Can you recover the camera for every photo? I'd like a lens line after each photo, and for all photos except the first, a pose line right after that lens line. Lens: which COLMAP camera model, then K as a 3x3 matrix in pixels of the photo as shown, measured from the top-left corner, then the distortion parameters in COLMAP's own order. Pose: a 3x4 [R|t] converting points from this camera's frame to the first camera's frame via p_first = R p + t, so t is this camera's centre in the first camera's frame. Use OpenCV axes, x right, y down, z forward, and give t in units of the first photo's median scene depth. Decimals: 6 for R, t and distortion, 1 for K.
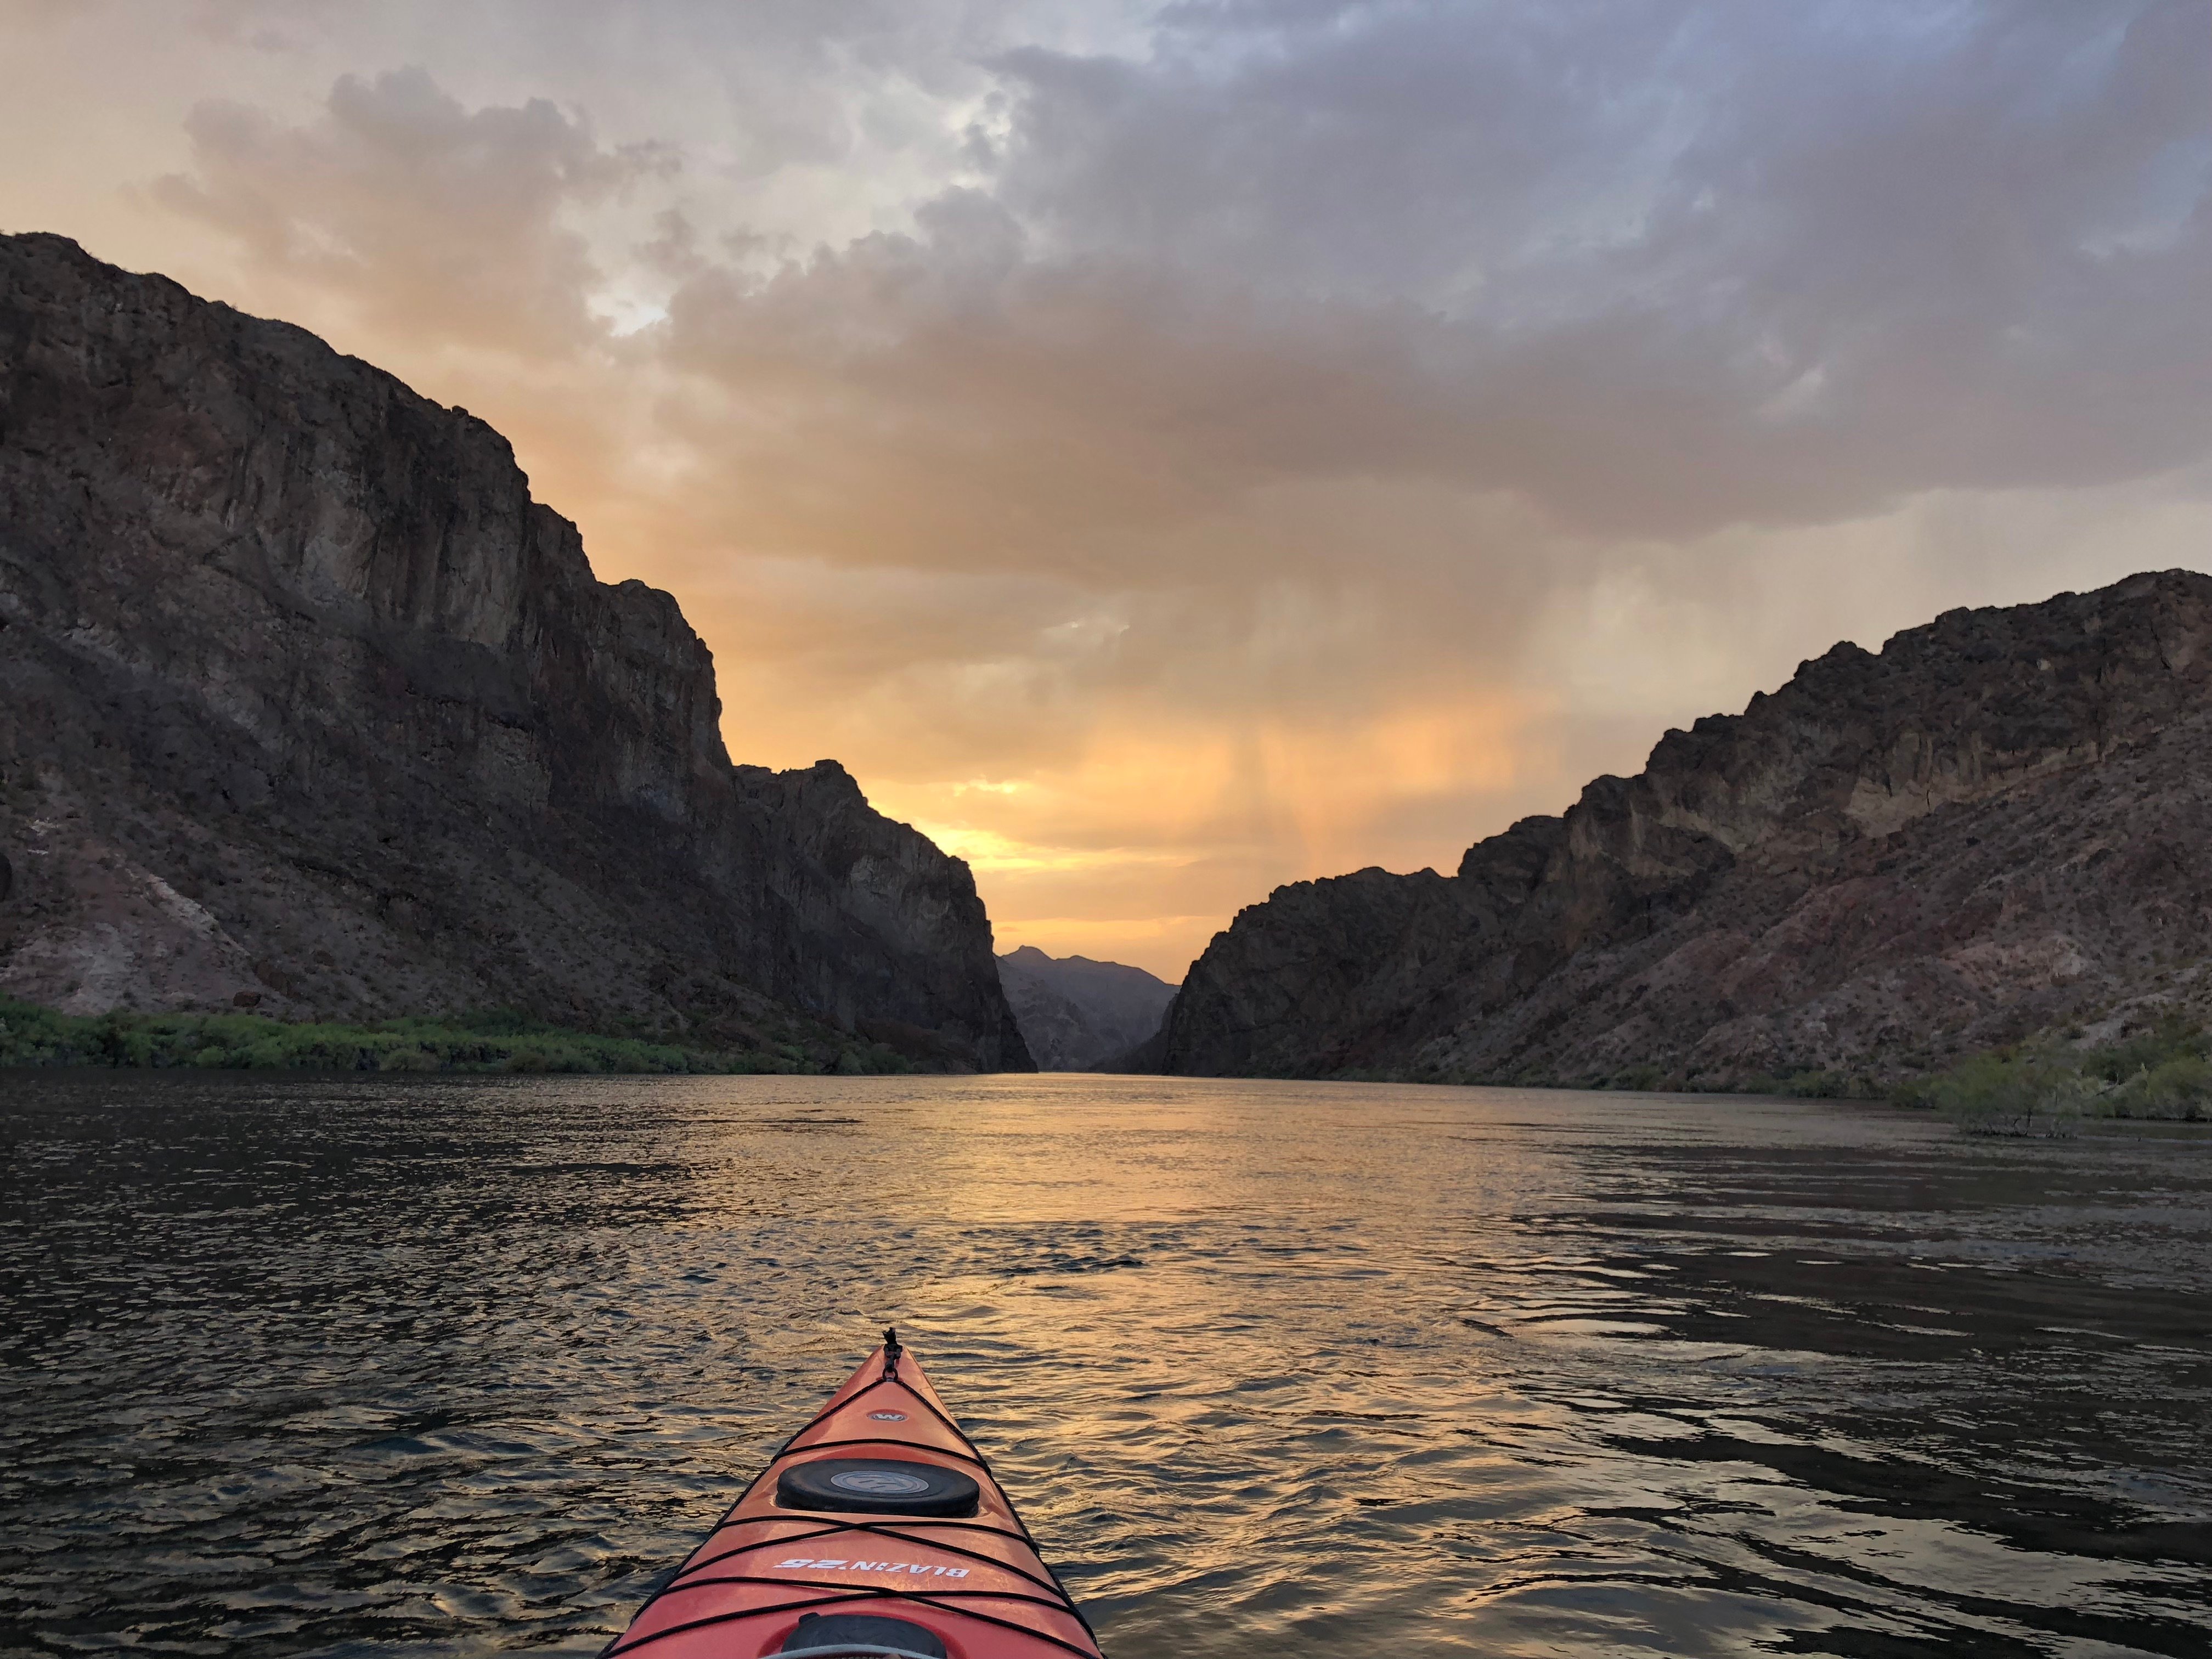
lens RADIAL K [[1905.9, 0, 1101.0], [0, 1905.9, 774.4], [0, 0, 1]] dist [0.002950, 0.002142]
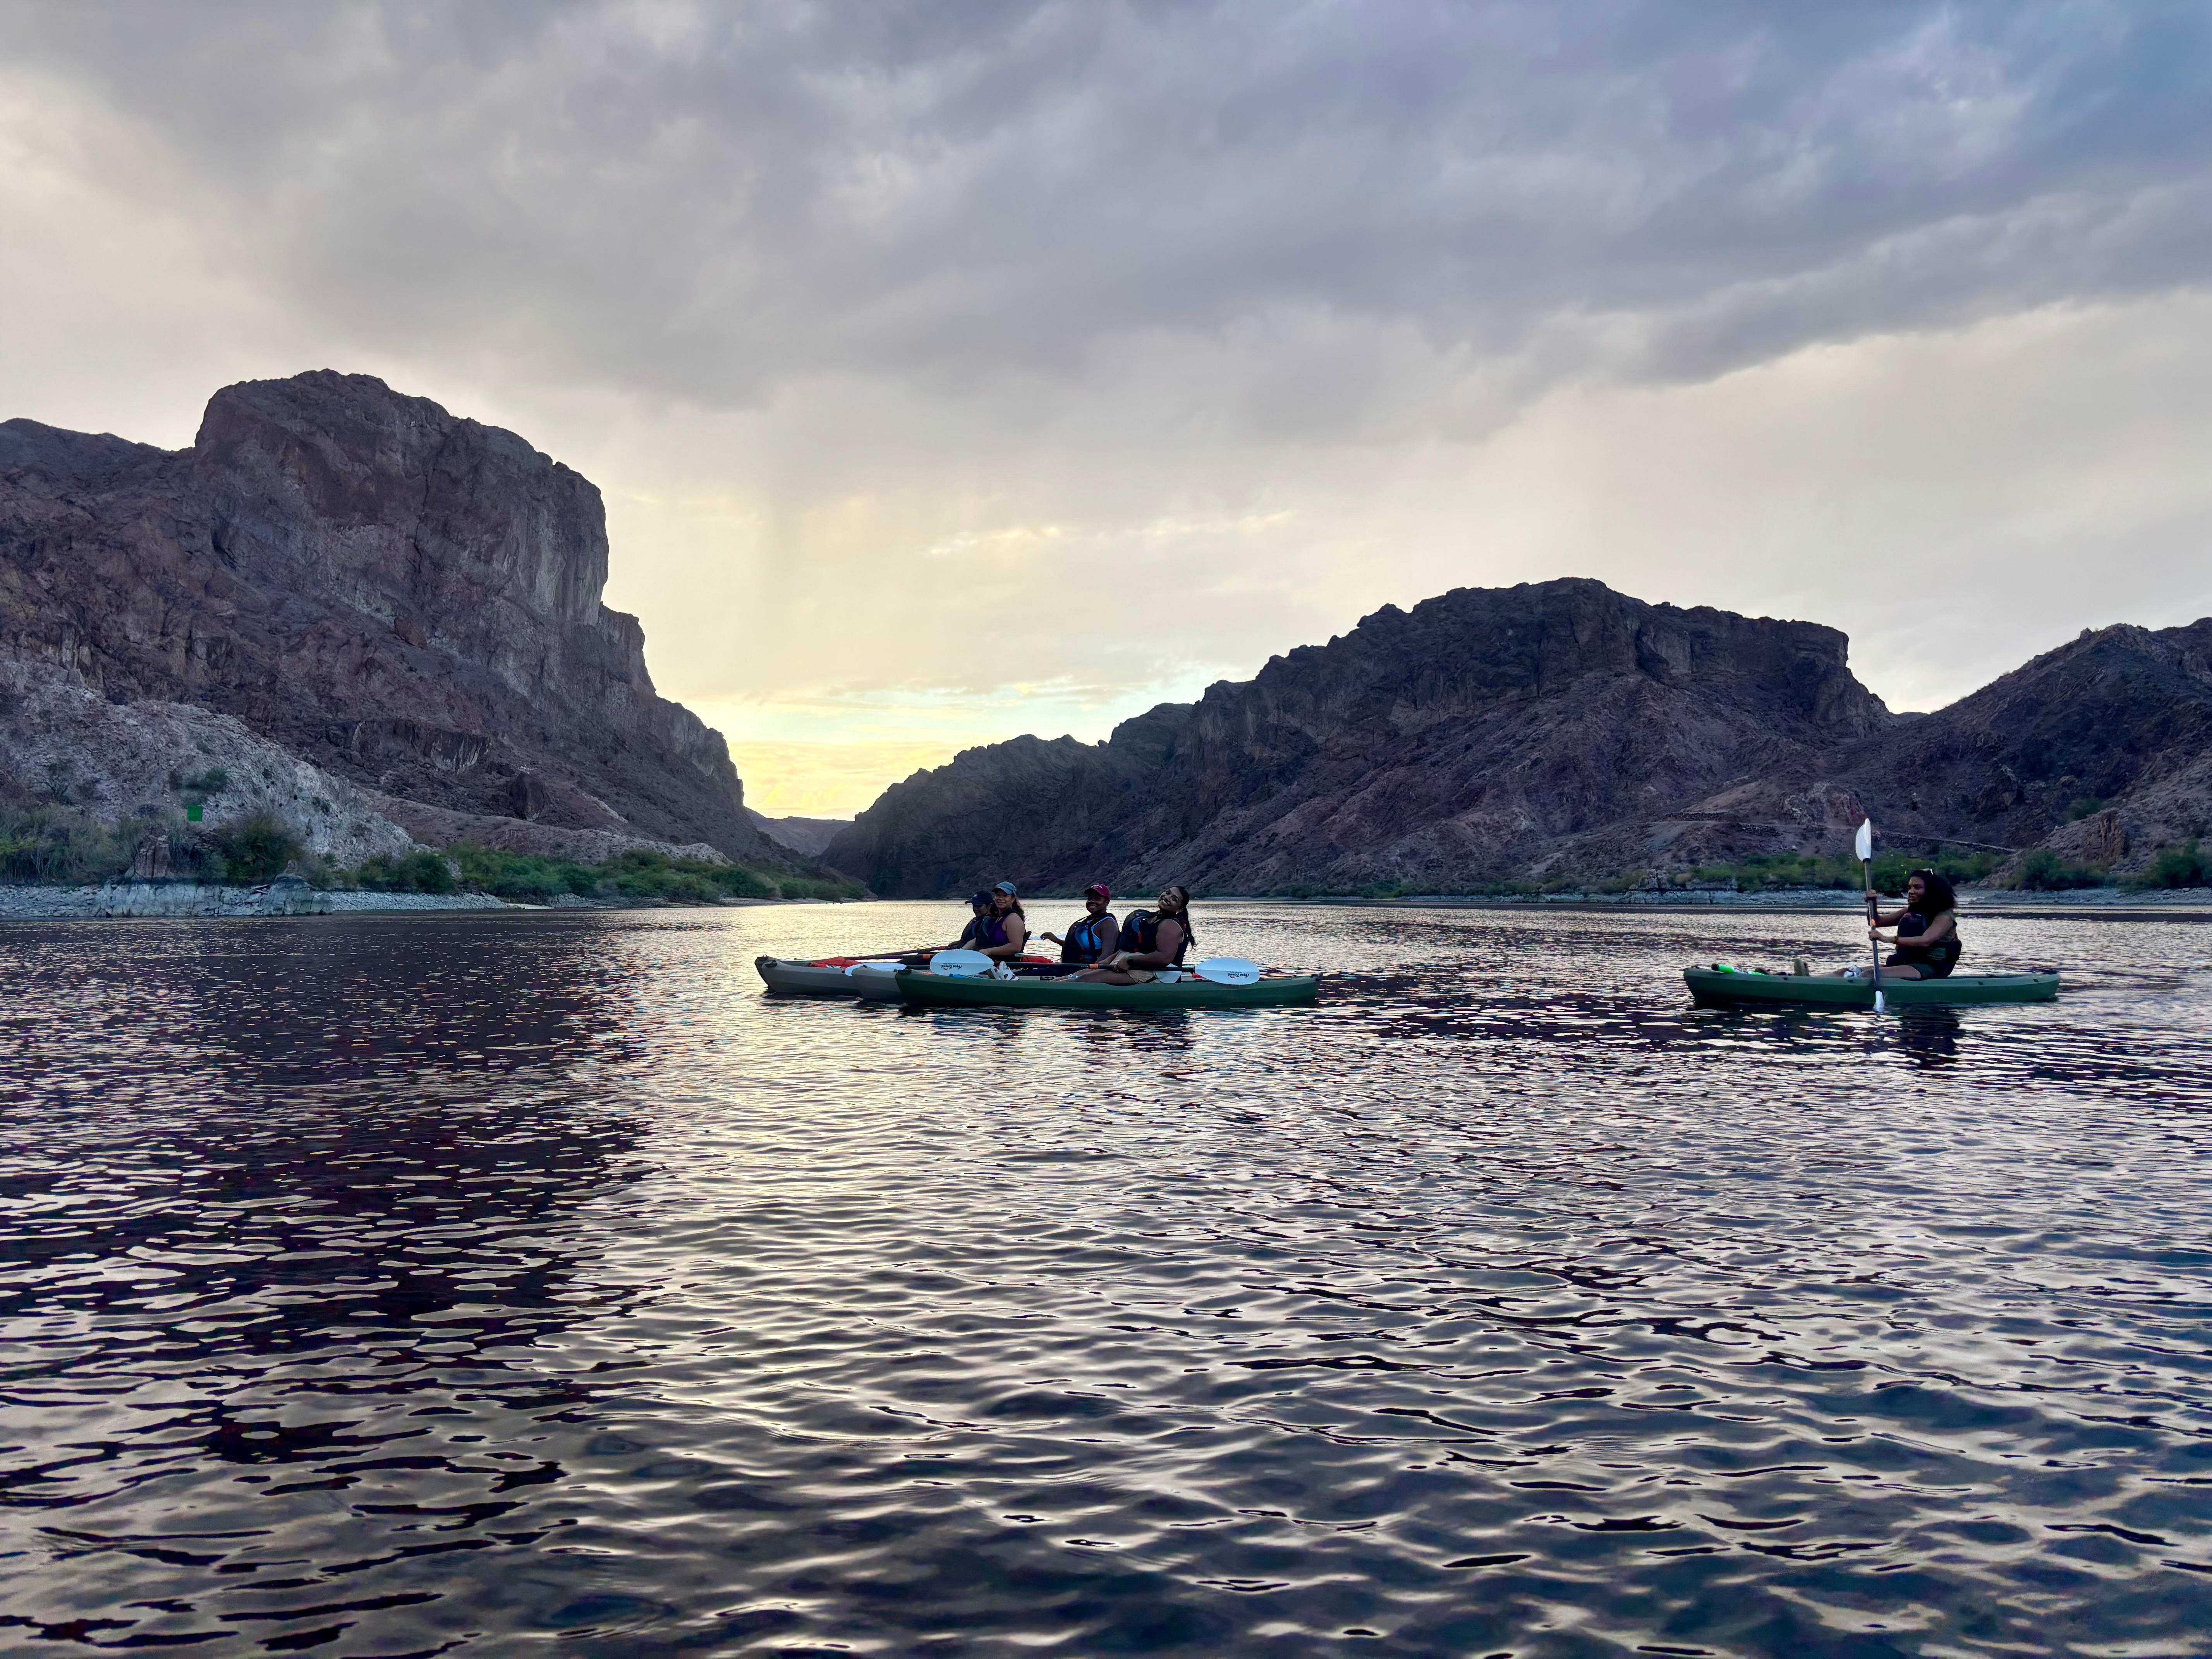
lens RADIAL K [[1666.6, 0, 1148.6], [0, 1666.6, 821.4], [0, 0, 1]] dist [0.002232, -0.005252]
pose [[0.967143, -0.009313, 0.254061, -0.169778], [-0.019275, 0.993767, 0.109802, -0.049349], [-0.253500, -0.111091, 0.960935, -0.312621]]
